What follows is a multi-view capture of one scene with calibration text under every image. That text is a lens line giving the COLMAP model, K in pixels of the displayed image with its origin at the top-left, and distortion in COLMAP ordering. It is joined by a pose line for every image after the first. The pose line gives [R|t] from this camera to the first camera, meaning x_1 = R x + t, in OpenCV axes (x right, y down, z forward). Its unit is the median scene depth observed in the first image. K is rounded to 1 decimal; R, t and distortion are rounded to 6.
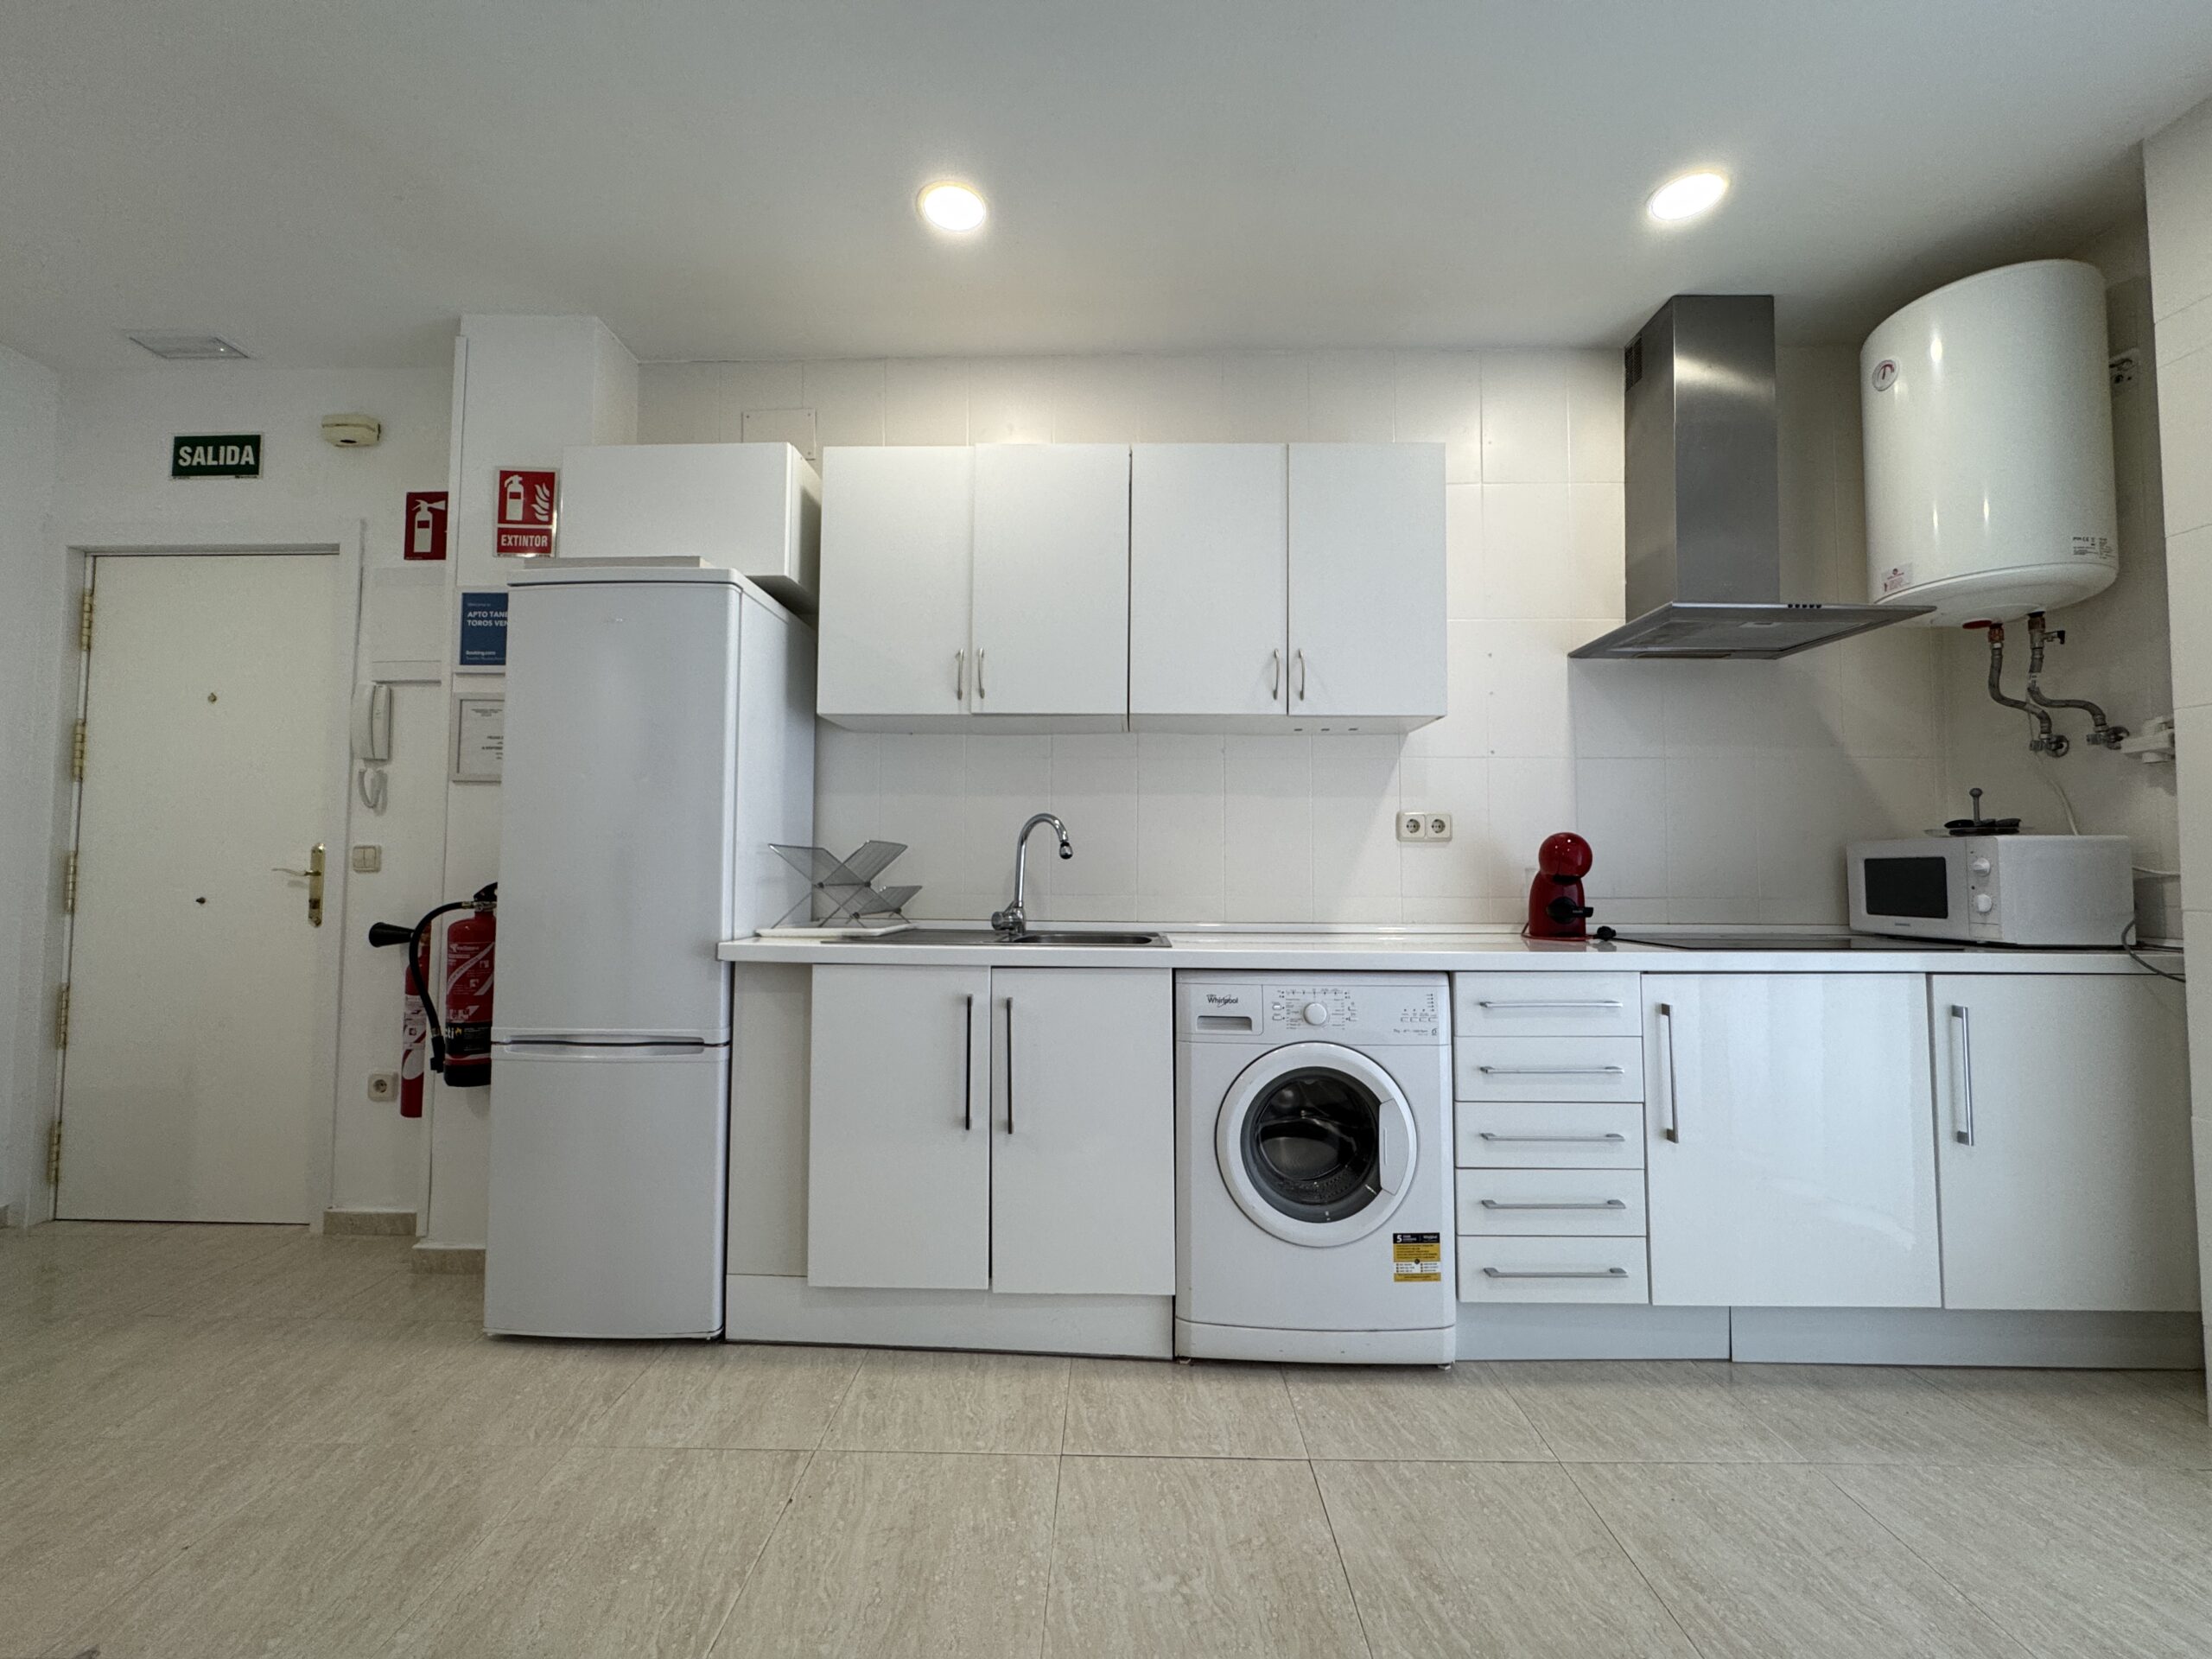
lens RADIAL K [[889.5, 0, 1105.8], [0, 889.5, 831.0], [0, 0, 1]] dist [-0.001853, -0.000744]
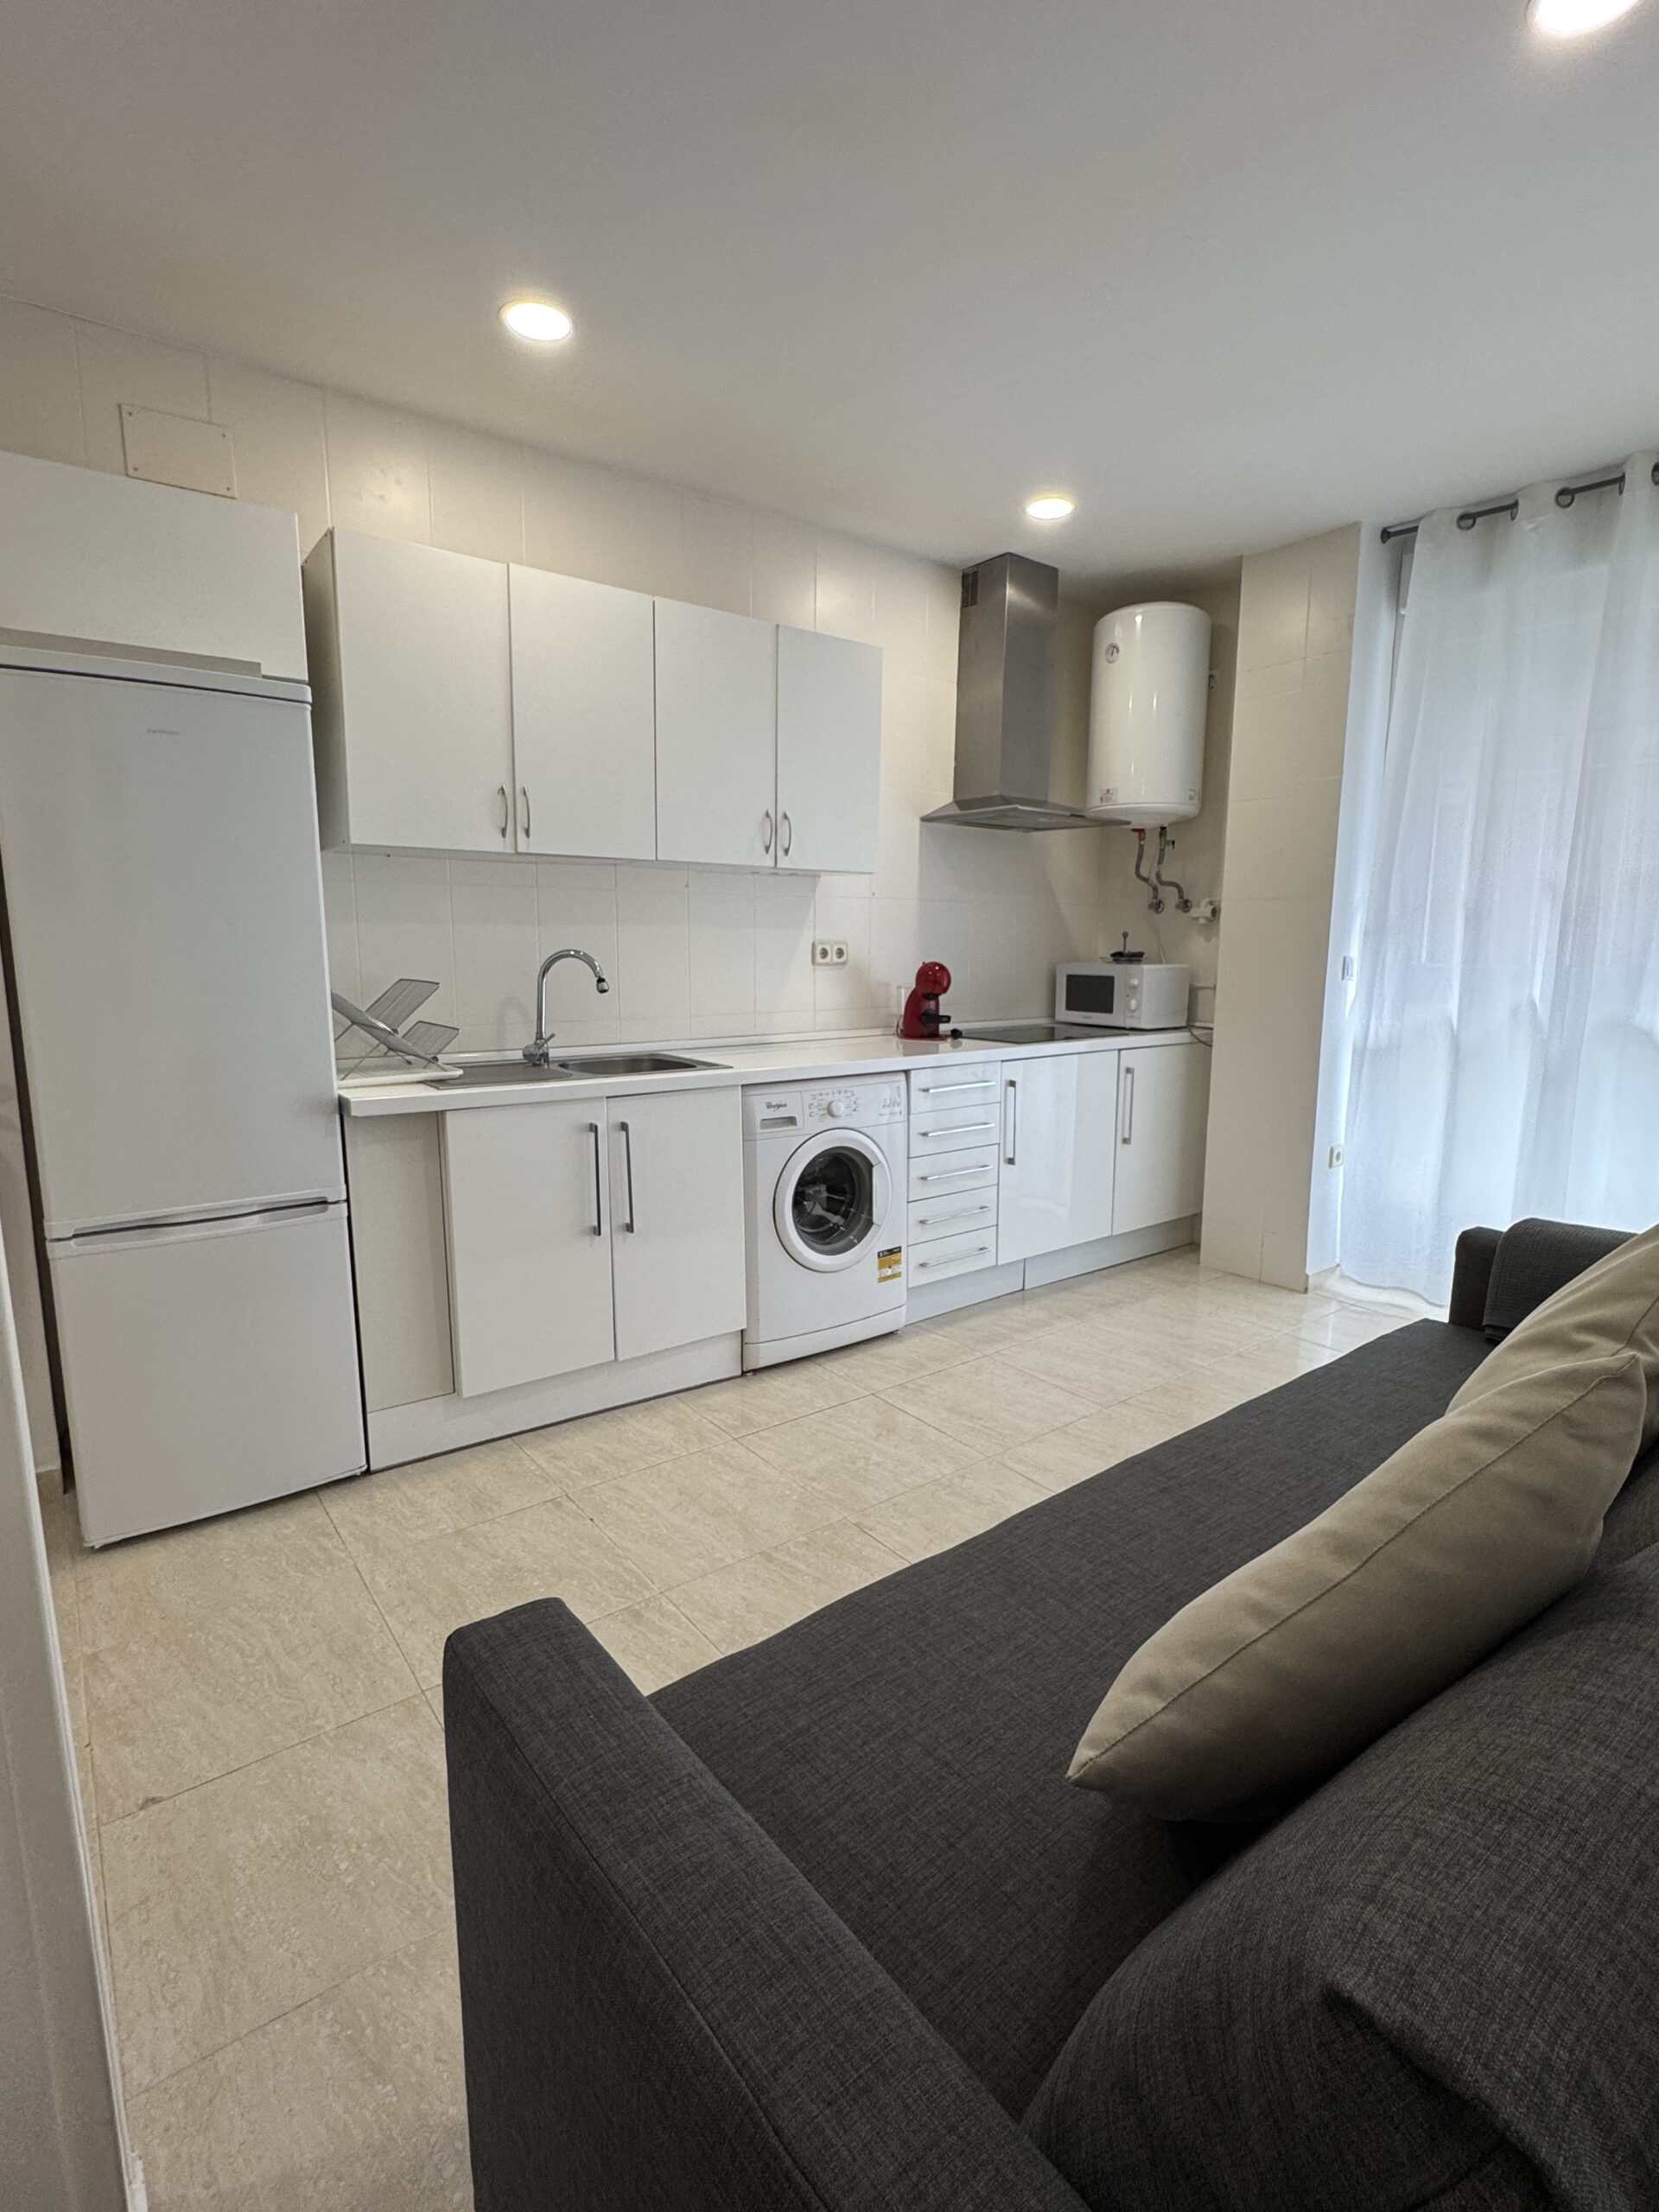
lens RADIAL K [[1058.4, 0, 826.9], [0, 1058.4, 1106.4], [0, 0, 1]] dist [-0.003178, -0.000882]
pose [[0.783124, -0.099385, 0.613872, -0.742355], [-0.029352, 0.980139, 0.196127, -0.110543], [-0.621172, -0.171610, 0.764653, -0.216623]]
